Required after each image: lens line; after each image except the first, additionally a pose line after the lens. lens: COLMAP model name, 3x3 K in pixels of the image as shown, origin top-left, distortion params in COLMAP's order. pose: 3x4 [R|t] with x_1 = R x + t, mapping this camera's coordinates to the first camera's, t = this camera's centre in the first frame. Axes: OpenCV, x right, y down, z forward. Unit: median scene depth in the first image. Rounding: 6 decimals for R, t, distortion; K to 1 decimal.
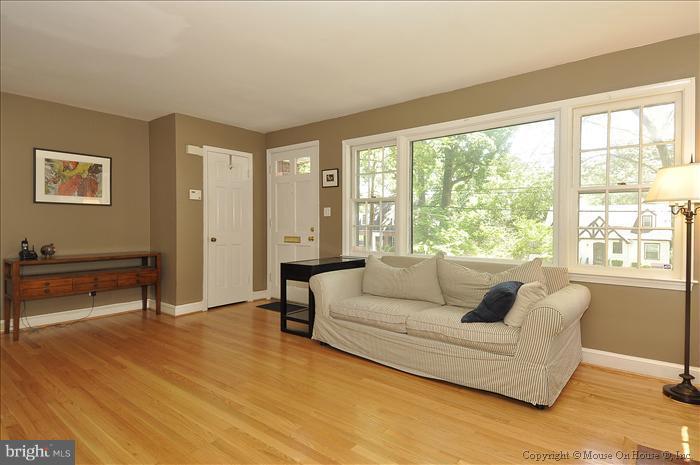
lens RADIAL K [[369.0, 0, 350.0], [0, 369.0, 232.5], [0, 0, 1]] dist [-0.000512, -0.026841]
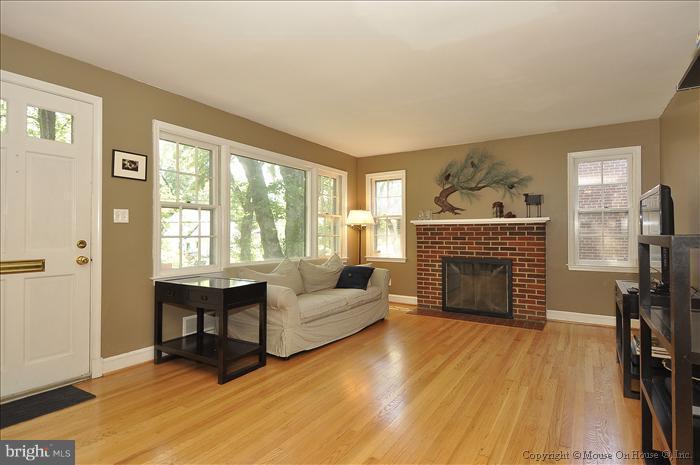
lens RADIAL K [[380.8, 0, 350.0], [0, 380.8, 232.5], [0, 0, 1]] dist [0.005389, -0.030338]
pose [[-0.119465, 0.007350, 0.992811, -0.878762], [0.021064, 0.999766, -0.004867, -0.015475], [-0.992615, 0.020331, -0.119592, 0.769479]]
